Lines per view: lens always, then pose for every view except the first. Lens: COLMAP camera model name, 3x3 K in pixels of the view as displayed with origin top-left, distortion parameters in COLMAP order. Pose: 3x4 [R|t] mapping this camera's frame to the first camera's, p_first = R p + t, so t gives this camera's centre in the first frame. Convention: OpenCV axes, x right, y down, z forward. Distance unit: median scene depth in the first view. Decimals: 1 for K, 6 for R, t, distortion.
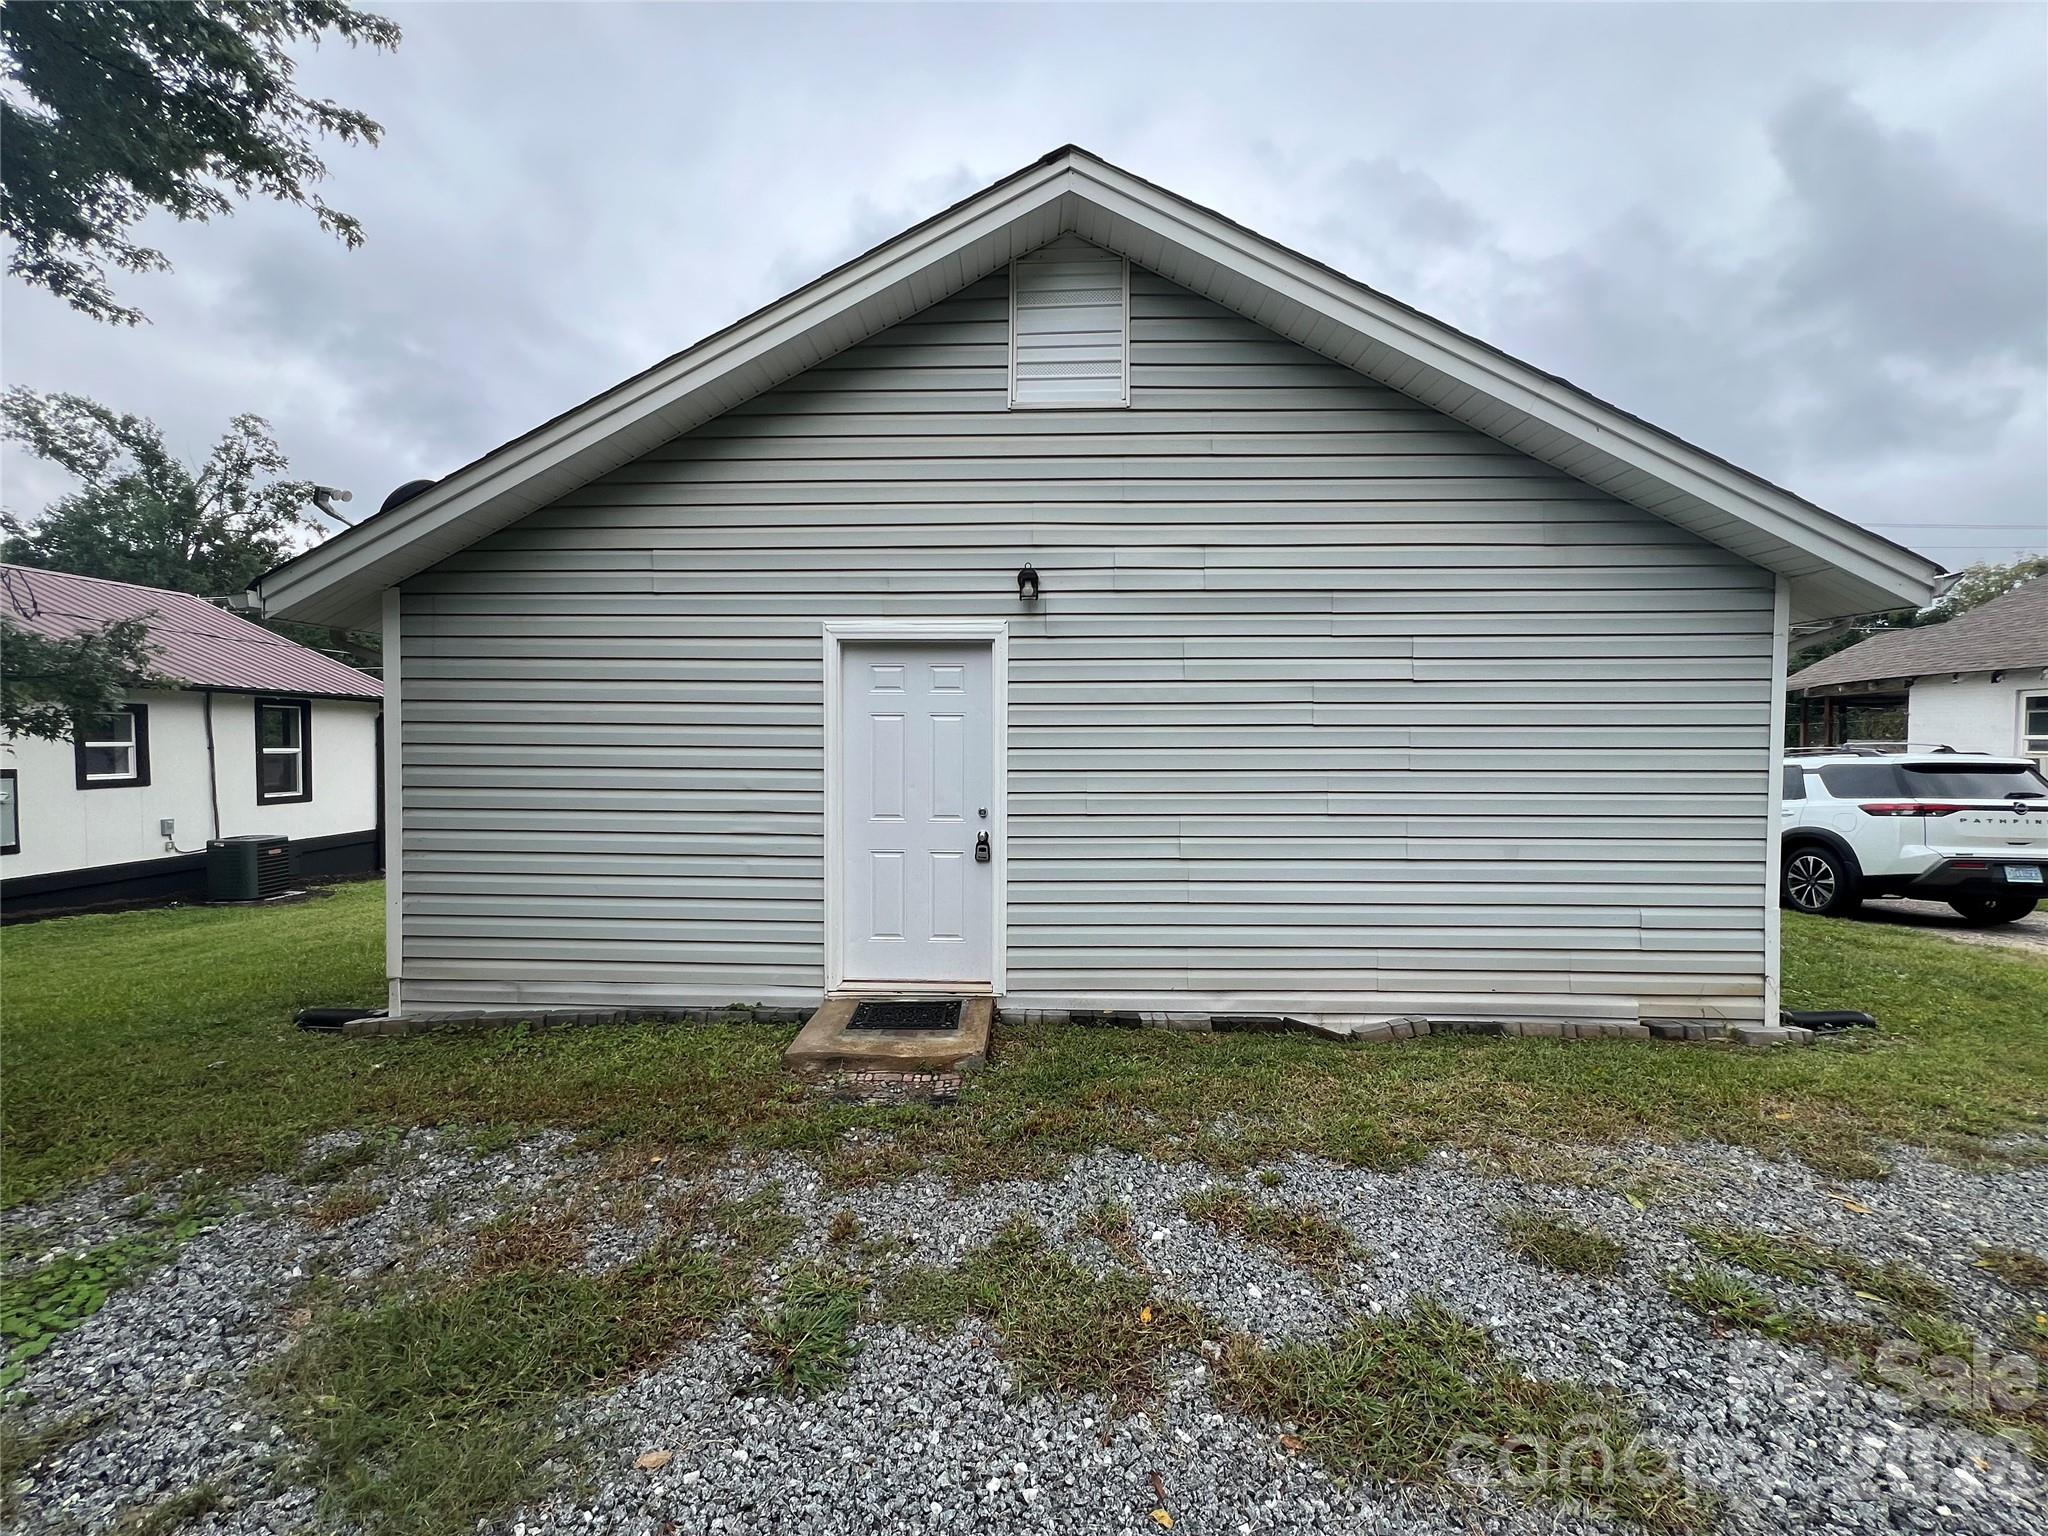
lens RADIAL K [[832.7, 0, 1026.9], [0, 832.7, 764.5], [0, 0, 1]] dist [-0.001709, -0.000099]
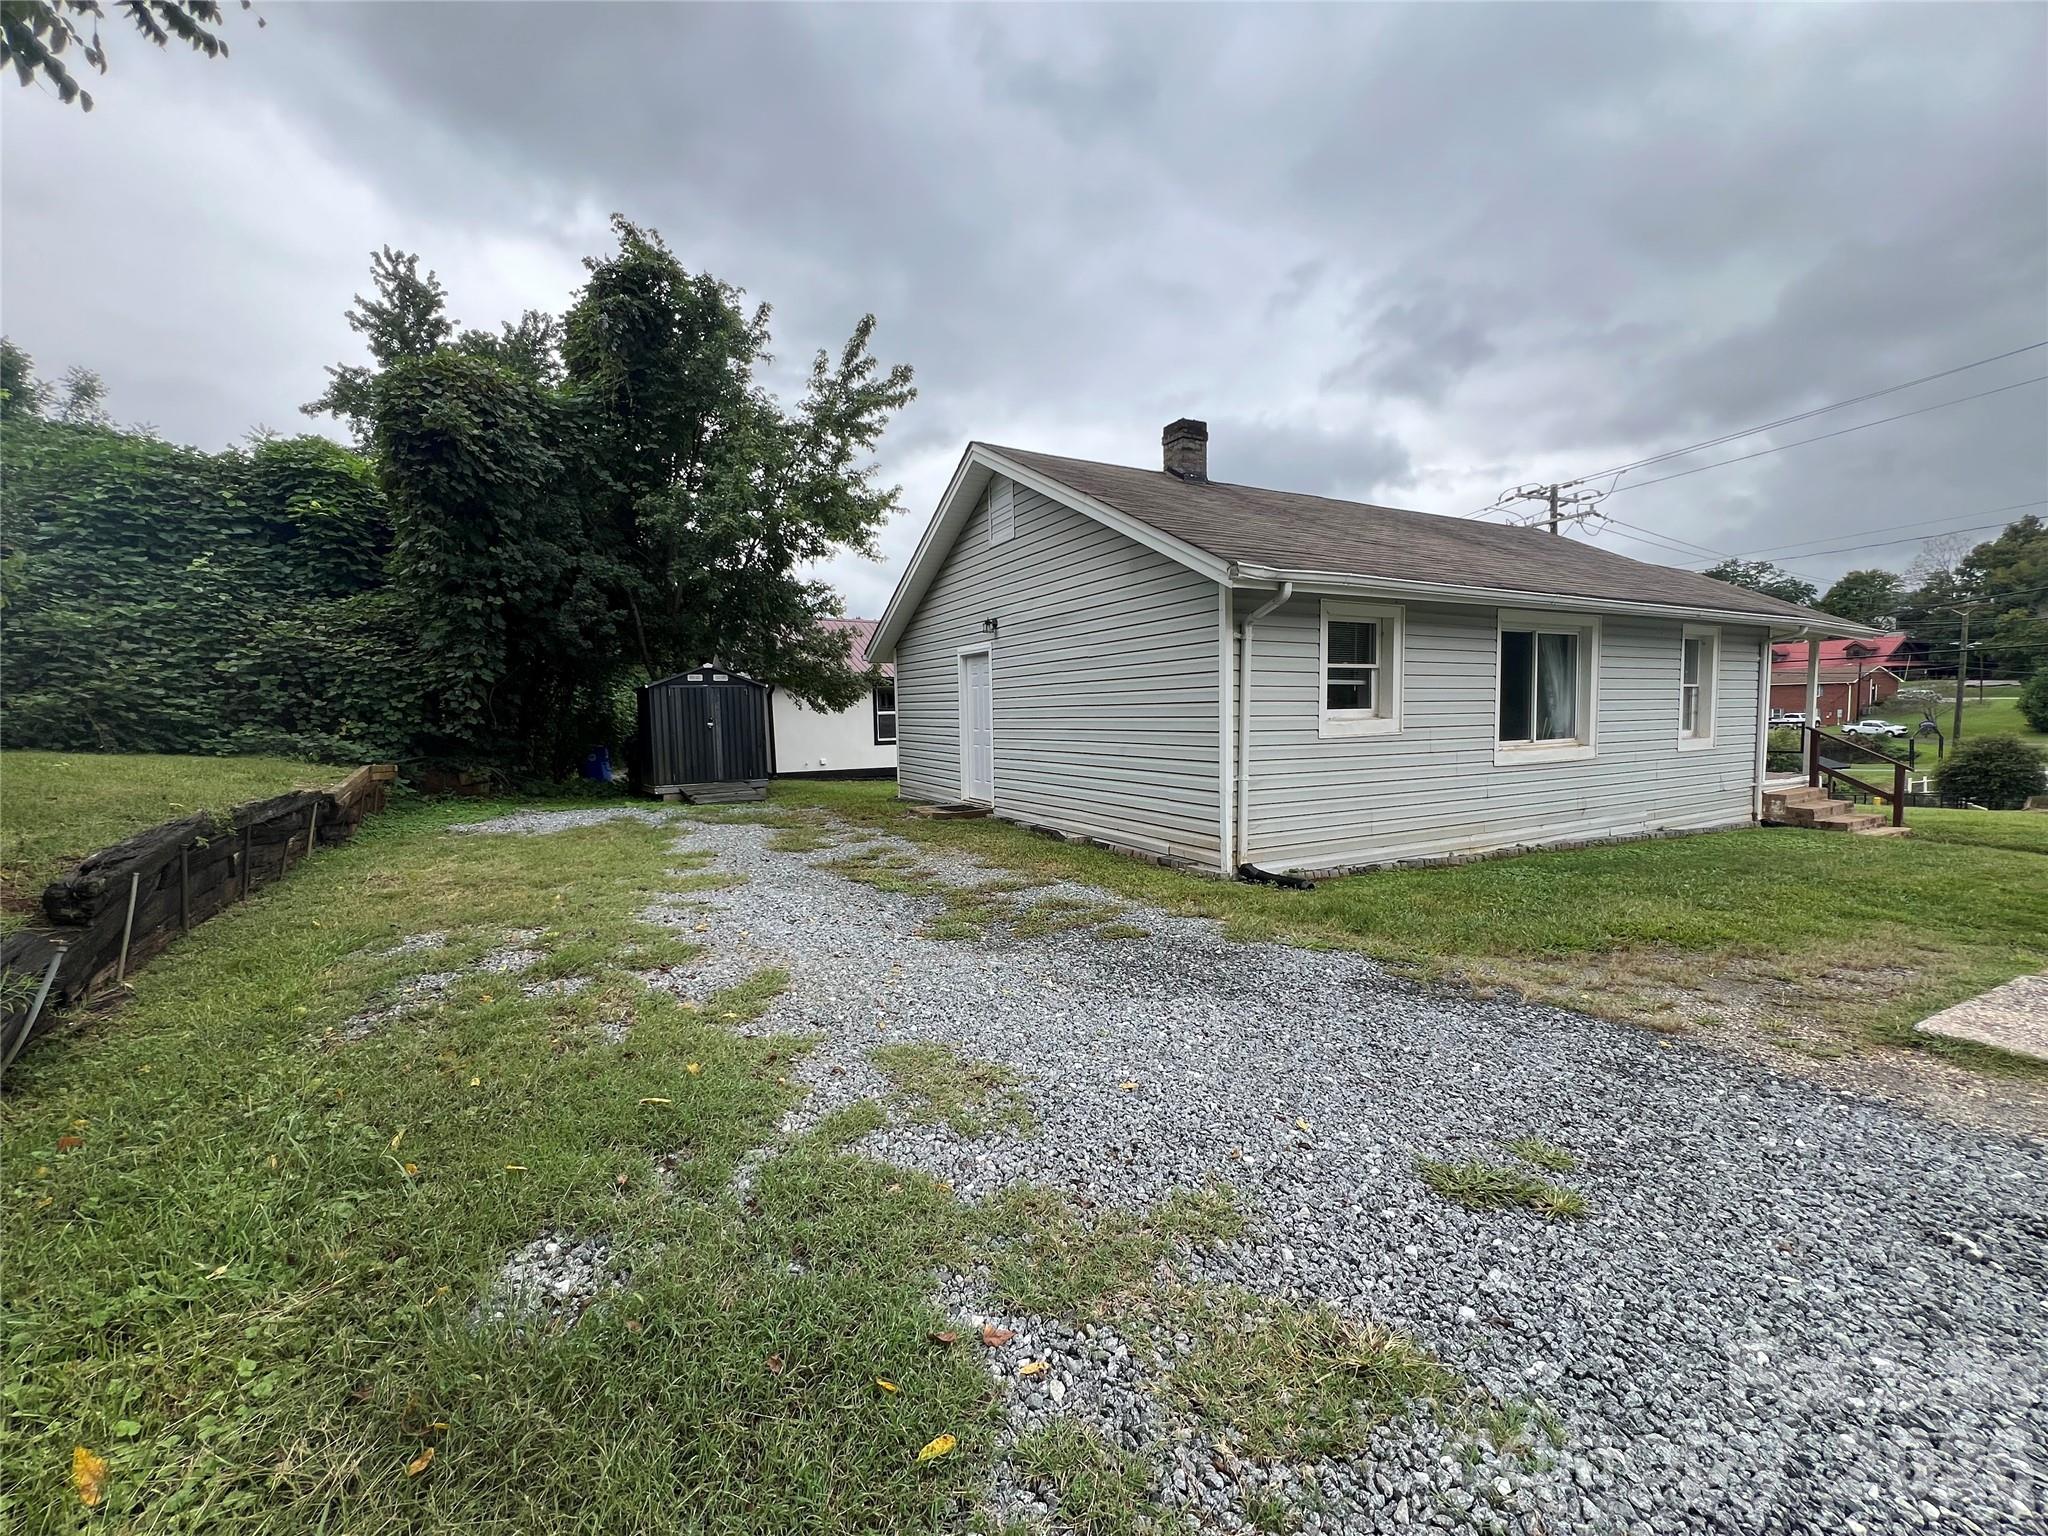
lens RADIAL K [[817.7, 0, 1018.8], [0, 817.7, 765.4], [0, 0, 1]] dist [-0.002617, 0.000858]
pose [[0.492839, 0.047700, -0.868812, 1.980616], [-0.003664, 0.998601, 0.052747, 0.045052], [0.870113, -0.022813, 0.492324, -0.043239]]
